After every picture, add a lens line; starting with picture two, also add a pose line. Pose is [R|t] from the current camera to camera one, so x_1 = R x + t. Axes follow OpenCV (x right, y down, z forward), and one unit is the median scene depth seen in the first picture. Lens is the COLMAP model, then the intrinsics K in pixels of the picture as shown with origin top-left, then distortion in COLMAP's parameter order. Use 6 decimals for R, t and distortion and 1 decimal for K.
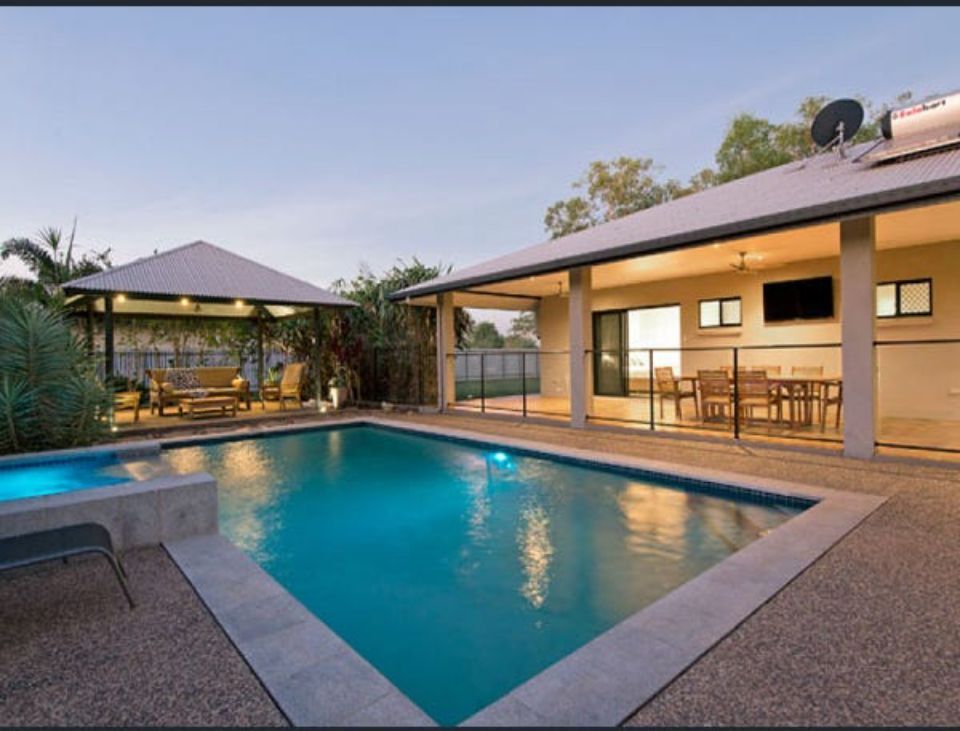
lens RADIAL K [[532.3, 0, 480.0], [0, 532.3, 365.5], [0, 0, 1]] dist [-0.001842, -0.000289]
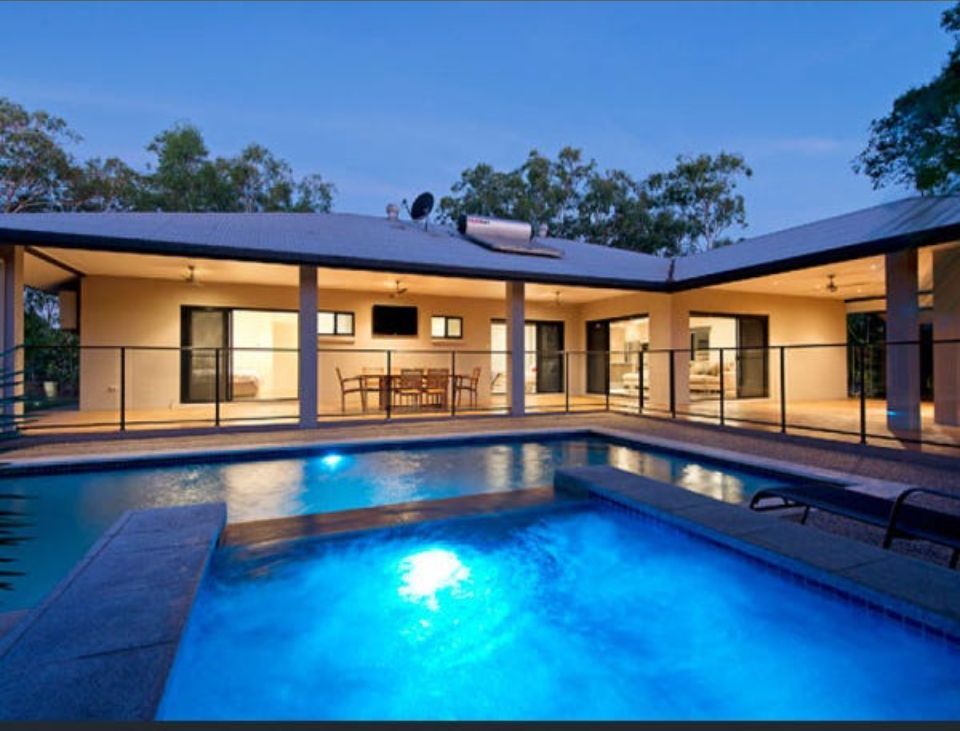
lens RADIAL K [[483.3, 0, 480.0], [0, 483.3, 365.5], [0, 0, 1]] dist [0.048451, 0.000123]
pose [[0.327319, 0.019492, 0.944713, -0.476533], [0.004622, 0.999742, -0.022229, 0.020491], [-0.944903, 0.011642, 0.327144, 0.365373]]
